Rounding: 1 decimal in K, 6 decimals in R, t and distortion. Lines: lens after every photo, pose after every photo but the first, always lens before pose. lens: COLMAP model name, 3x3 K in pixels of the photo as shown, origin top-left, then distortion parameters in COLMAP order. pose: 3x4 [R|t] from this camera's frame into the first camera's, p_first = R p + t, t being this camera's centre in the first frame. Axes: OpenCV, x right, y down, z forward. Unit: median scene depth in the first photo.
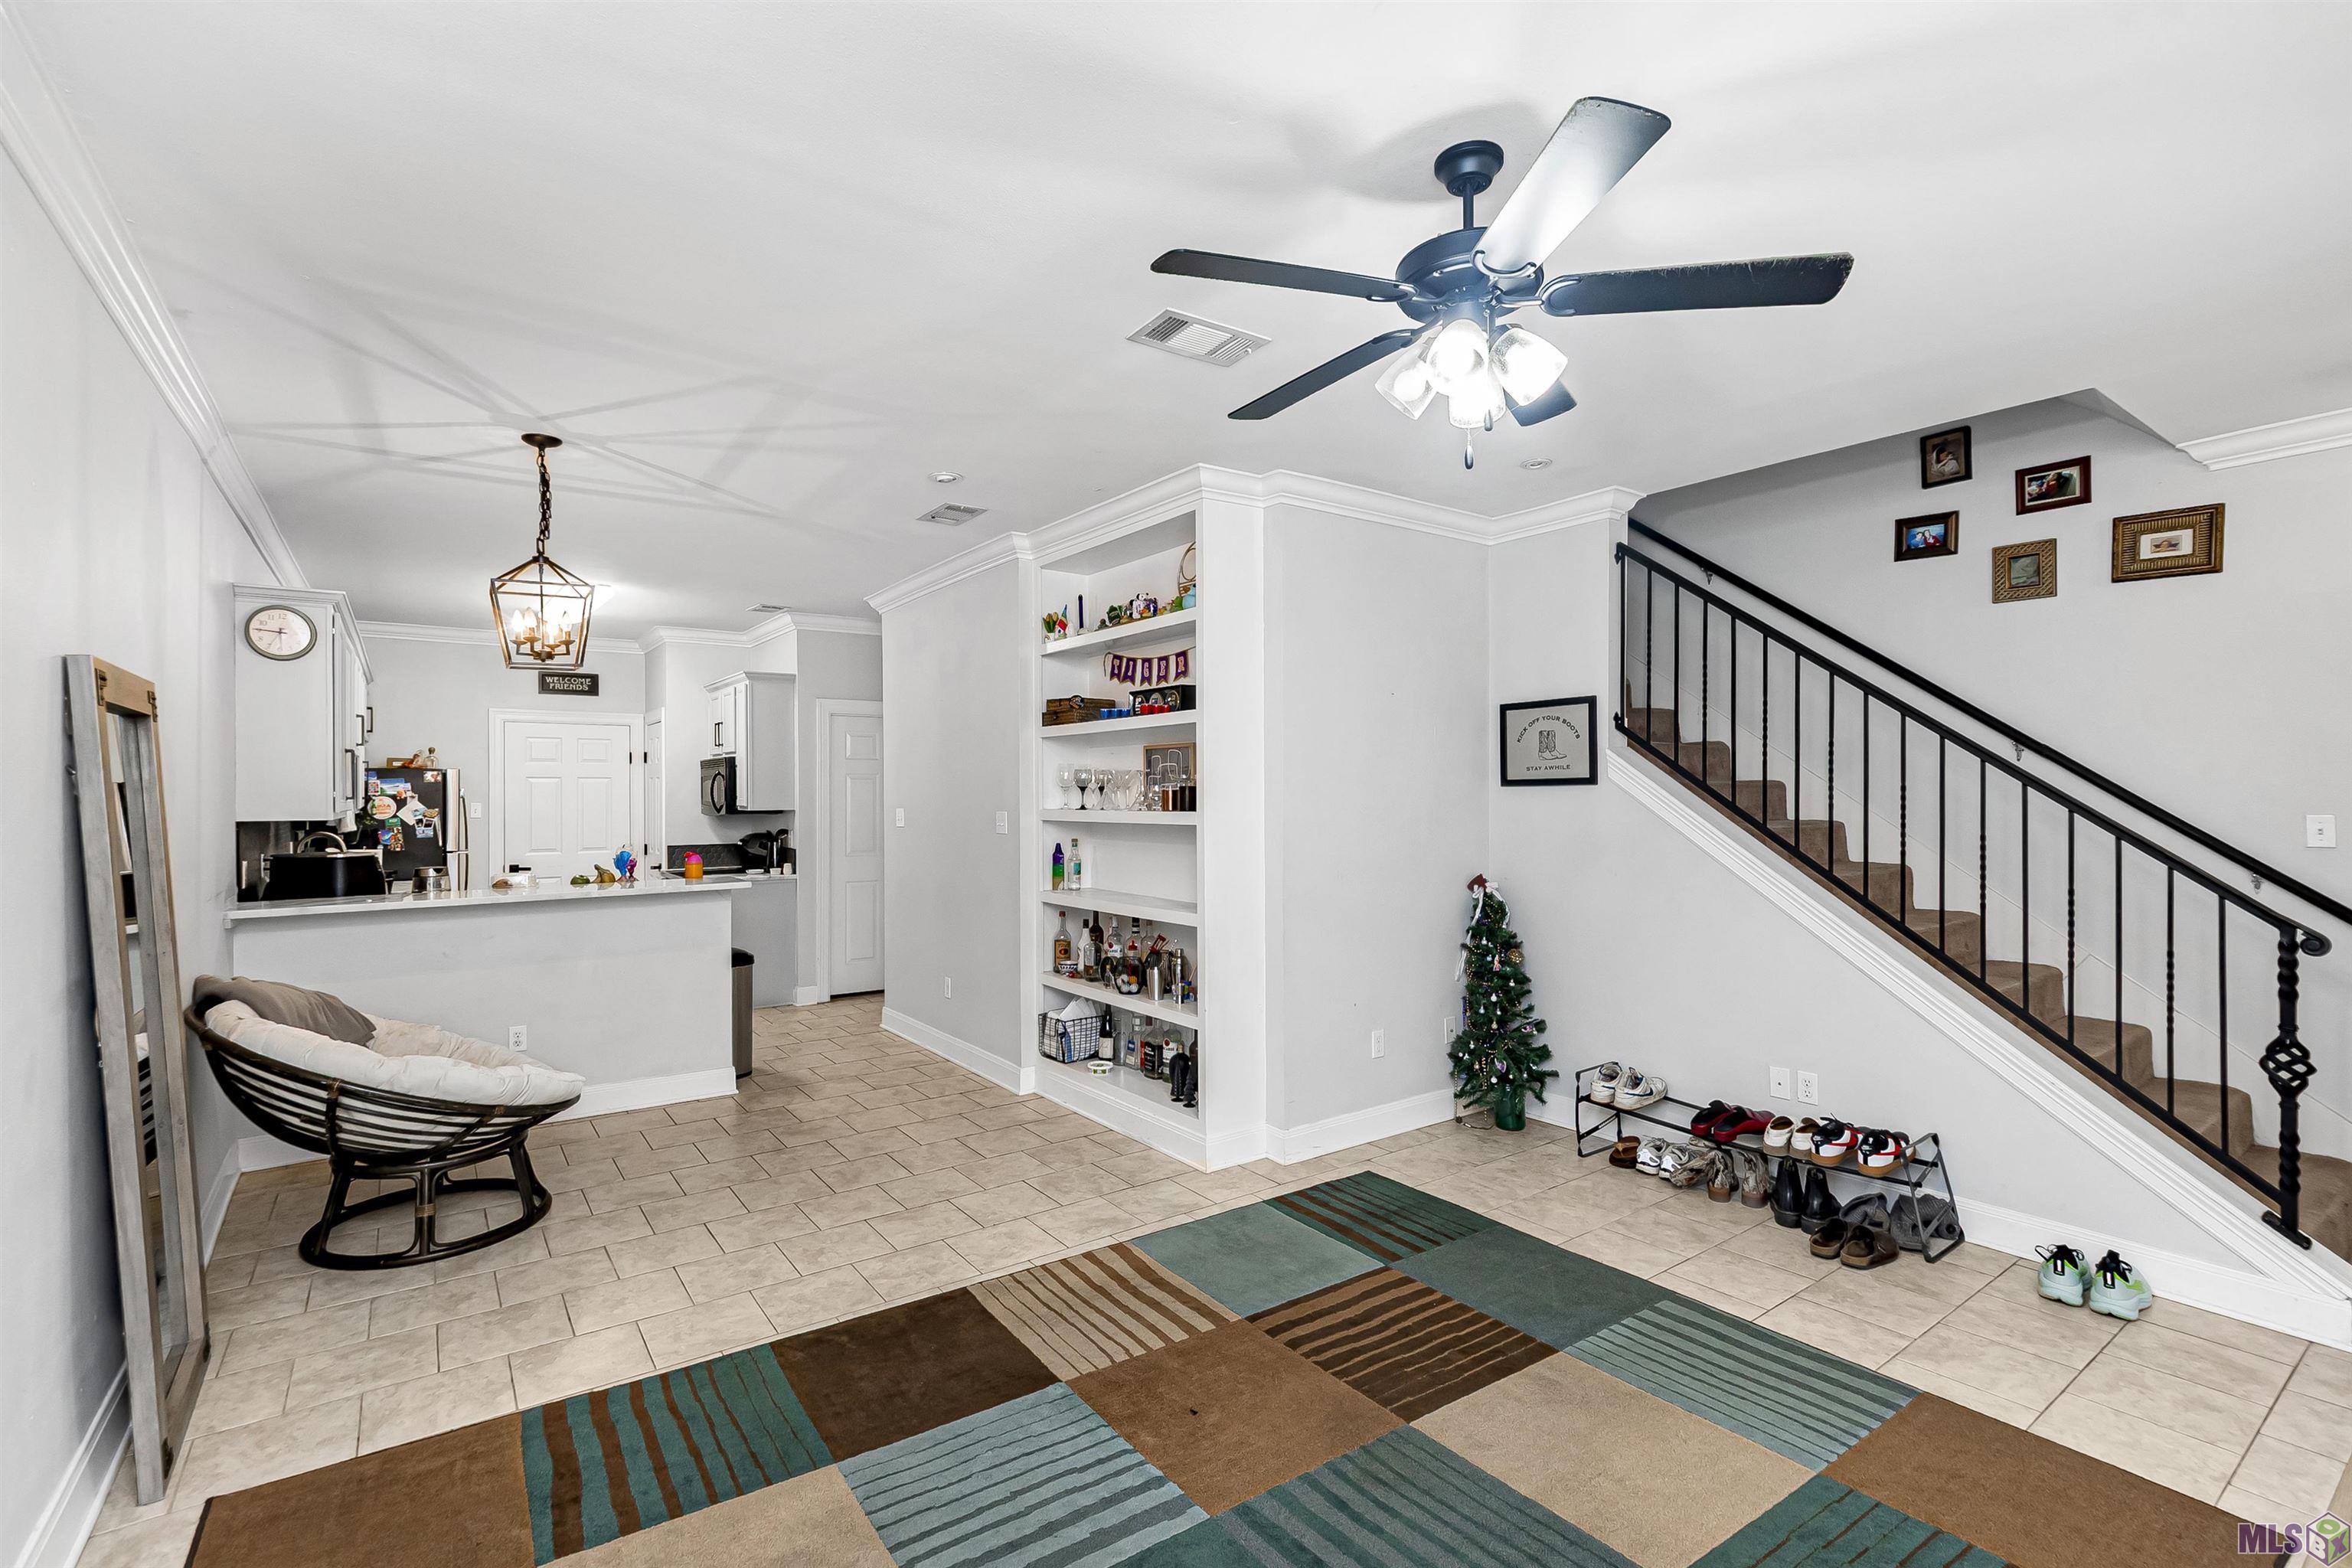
lens RADIAL K [[1015.5, 0, 1164.8], [0, 1015.5, 791.9], [0, 0, 1]] dist [-0.003549, -0.000470]
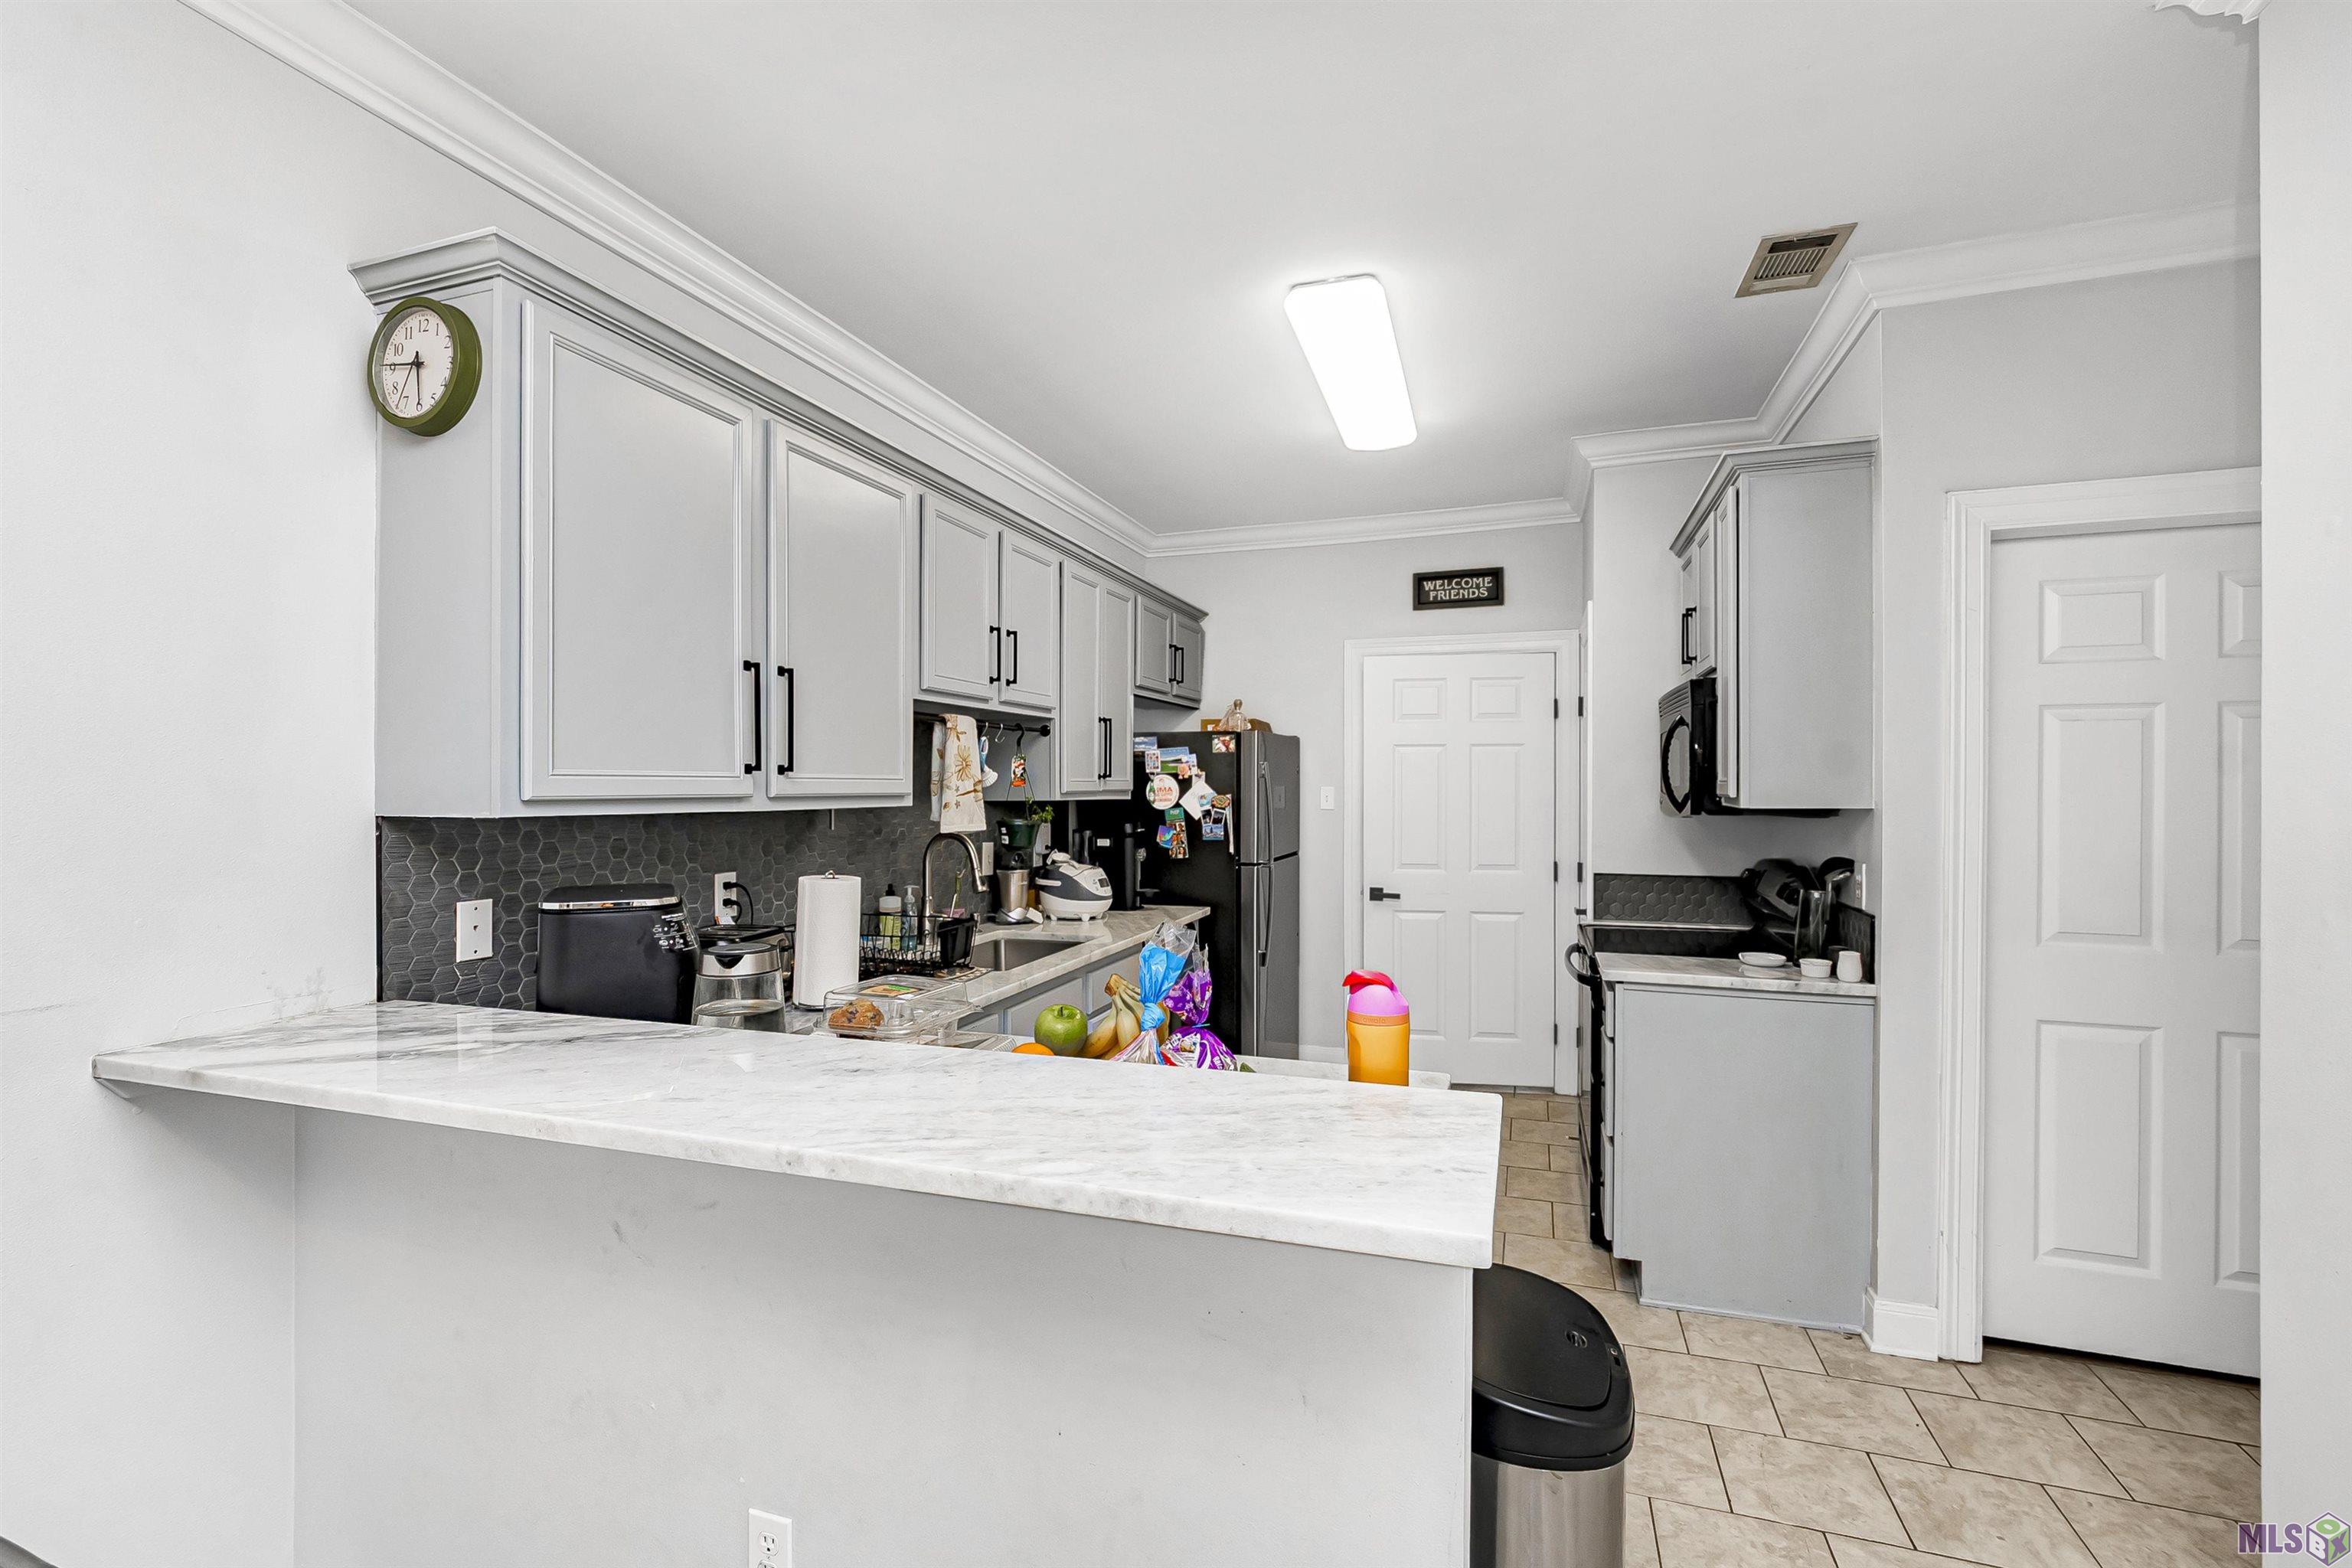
lens RADIAL K [[1015.5, 0, 1173.6], [0, 1015.5, 791.0], [0, 0, 1]] dist [-0.003549, -0.000470]
pose [[0.556549, 0.005997, -0.830793, -0.207883], [0.001785, 0.999963, 0.008415, 0.008971], [0.830813, -0.006166, 0.556518, 0.604971]]
